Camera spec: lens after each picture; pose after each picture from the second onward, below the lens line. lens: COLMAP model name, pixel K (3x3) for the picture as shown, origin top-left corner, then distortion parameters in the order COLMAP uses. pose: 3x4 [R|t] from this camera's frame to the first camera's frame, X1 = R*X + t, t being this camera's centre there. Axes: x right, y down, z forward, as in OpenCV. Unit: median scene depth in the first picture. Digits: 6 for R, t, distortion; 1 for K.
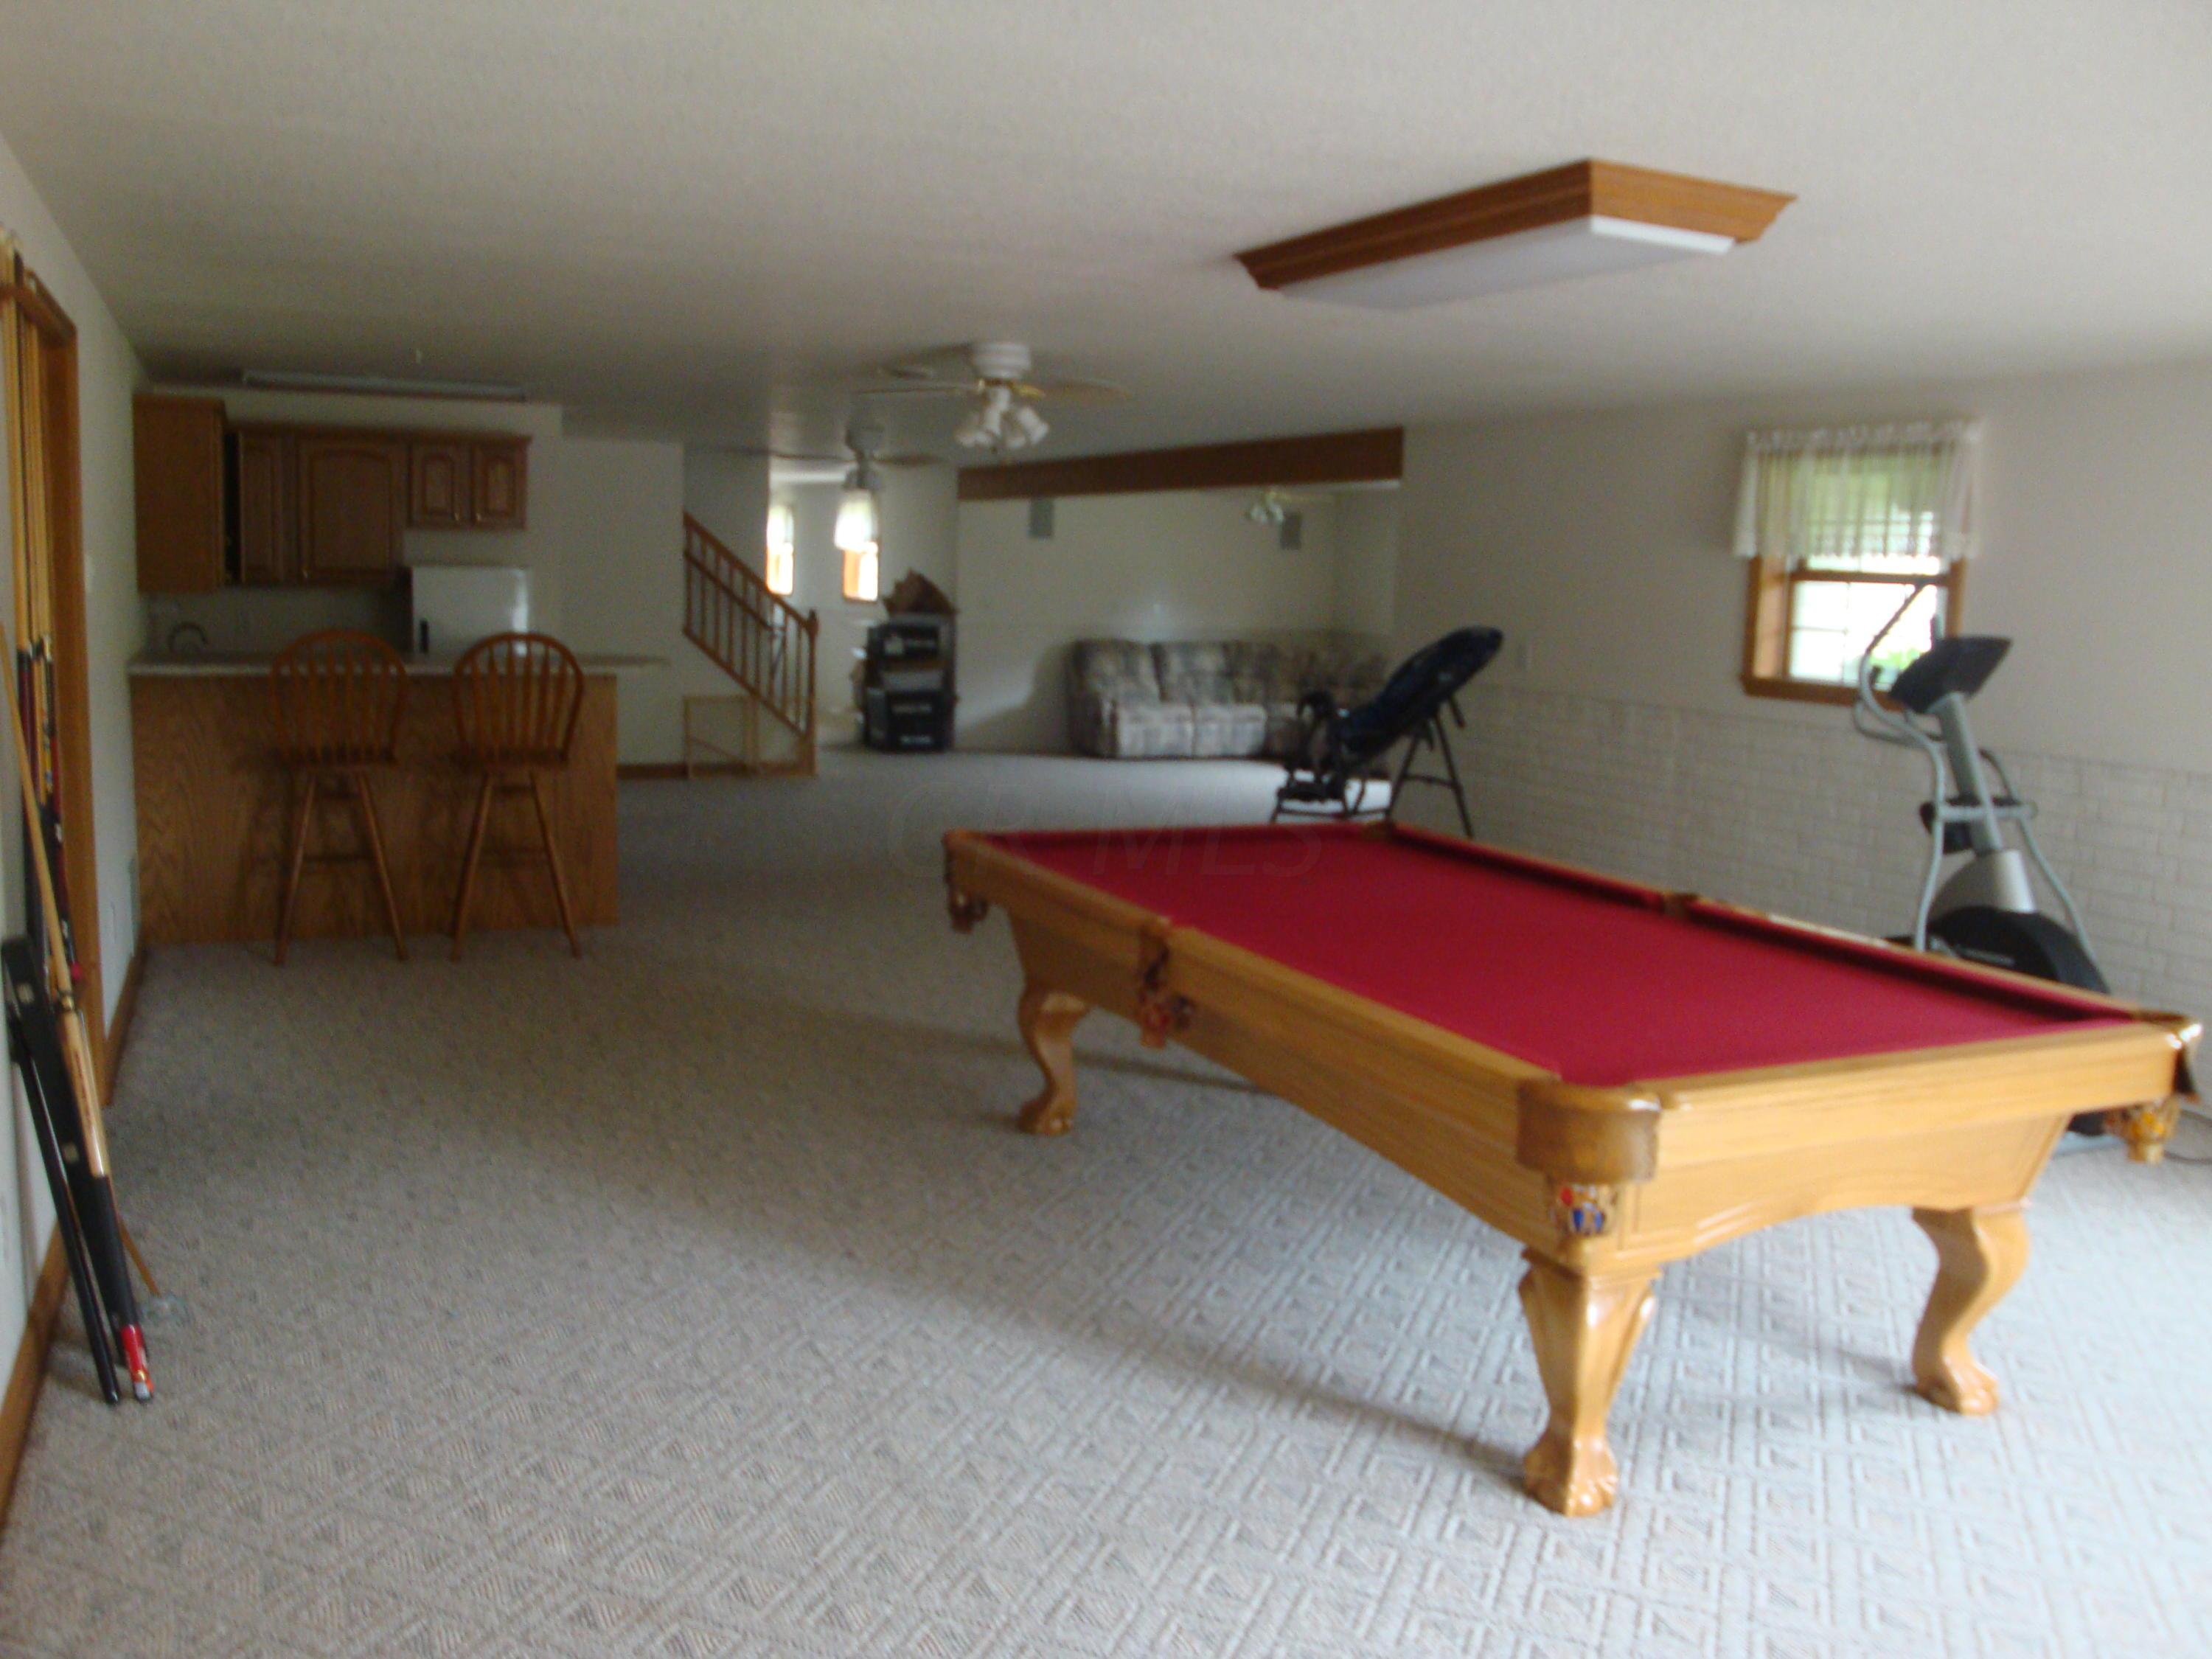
lens RADIAL K [[1843.9, 0, 1106.0], [0, 1843.9, 829.5], [0, 0, 1]] dist [-0.161749, 0.147784]
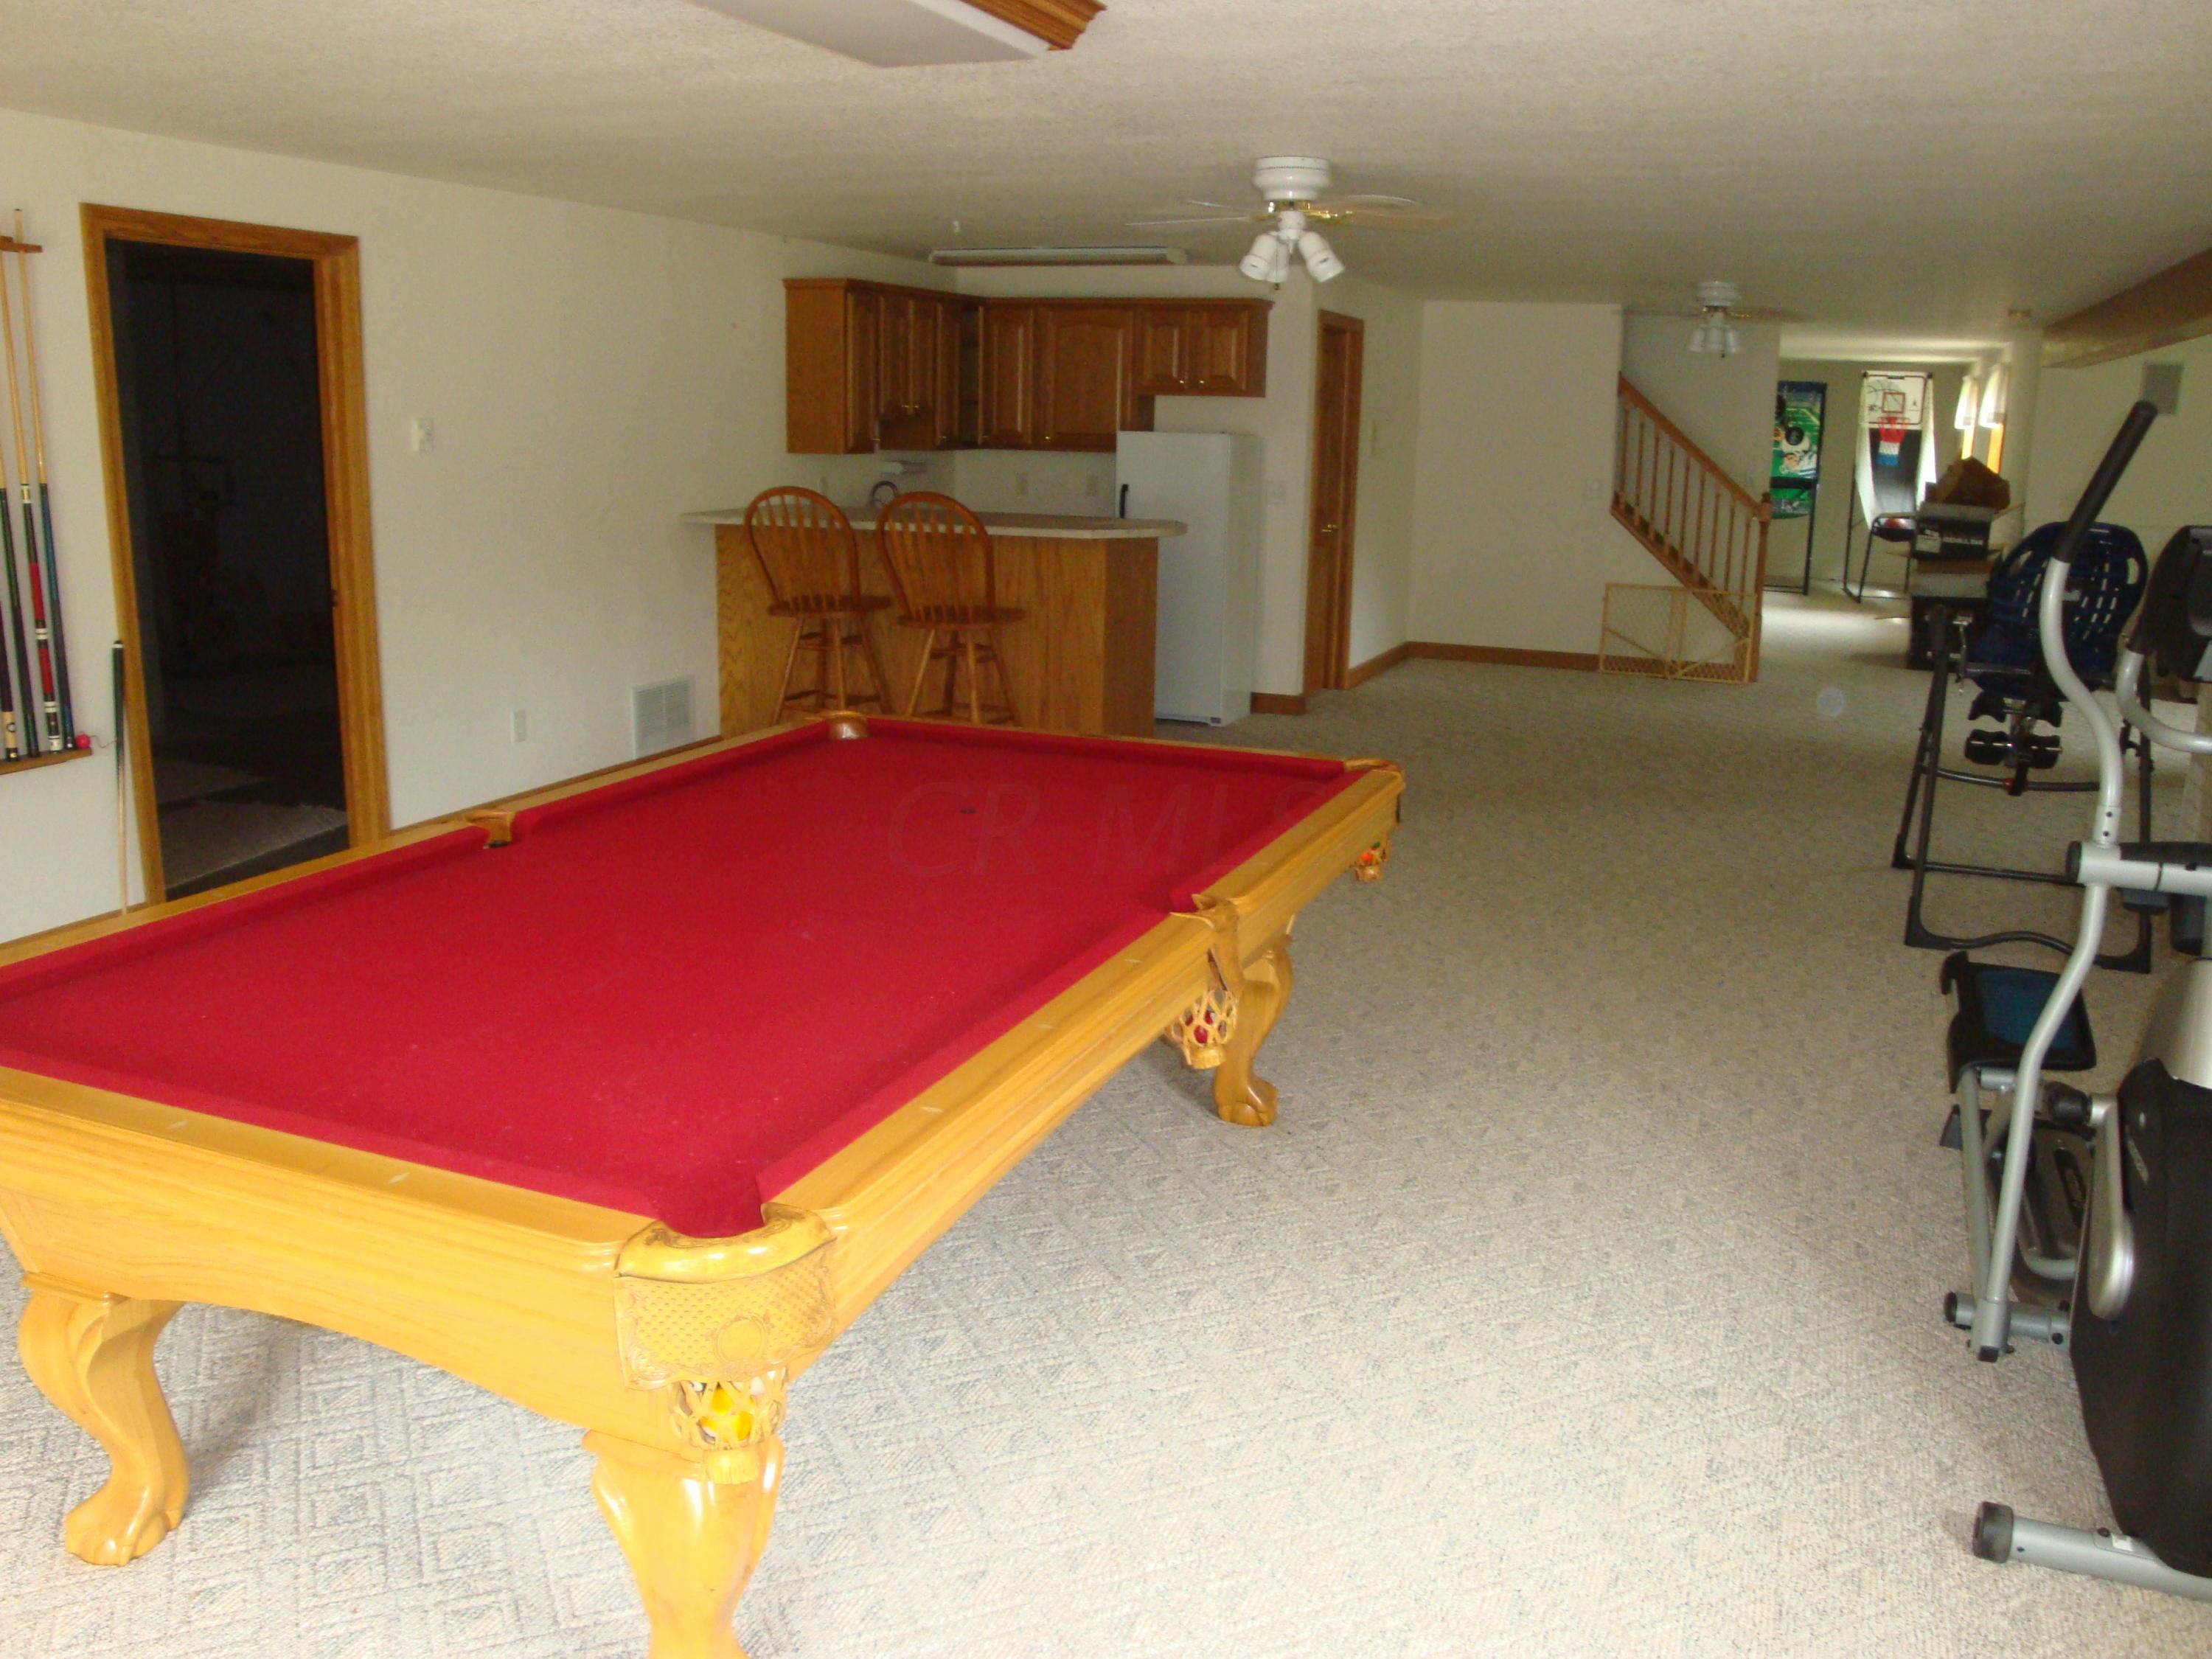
lens RADIAL K [[1854.9, 0, 1104.4], [0, 1854.9, 821.3], [0, 0, 1]] dist [-0.160613, 0.143436]
pose [[0.695955, 0.137996, -0.704701, 0.257513], [-0.098295, 0.990431, 0.096873, -0.018098], [0.711326, 0.001849, 0.702859, 0.175108]]
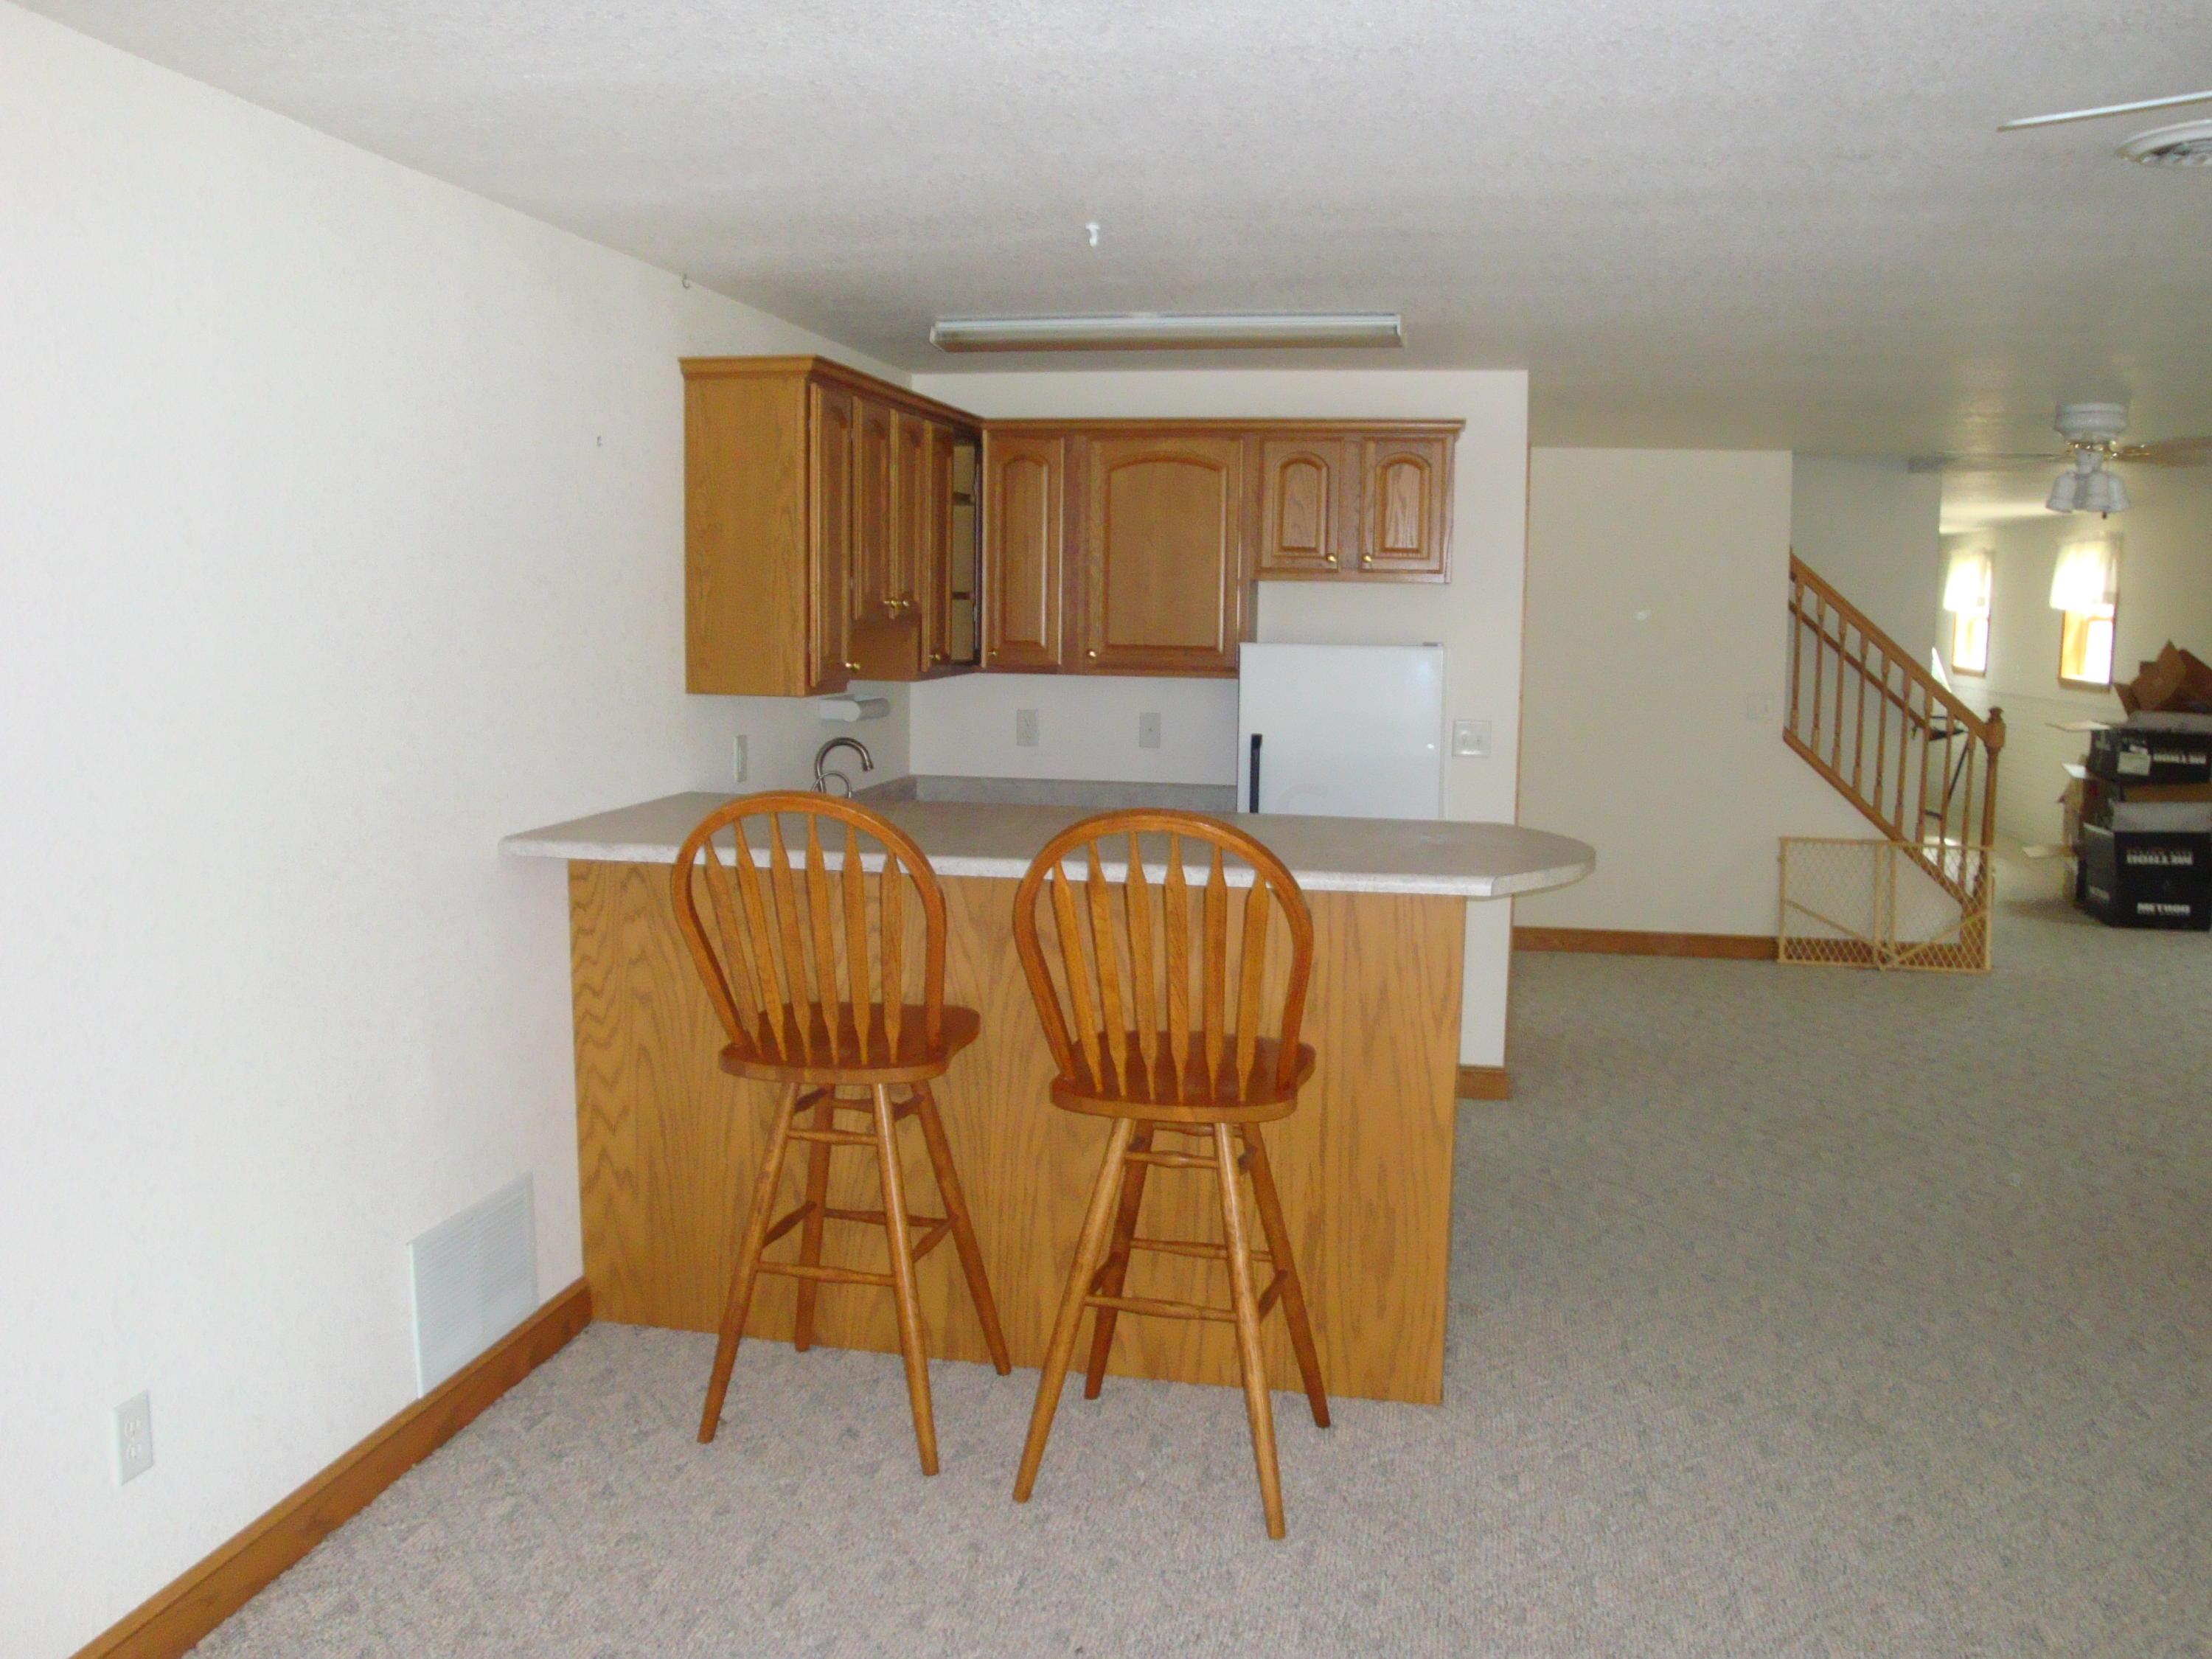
lens RADIAL K [[1843.6, 0, 1117.1], [0, 1843.6, 832.4], [0, 0, 1]] dist [-0.161050, 0.148386]
pose [[0.805853, 0.046246, -0.590306, -0.039025], [-0.067207, 0.997646, -0.013590, -0.049006], [0.588289, 0.050624, 0.807065, 0.331811]]
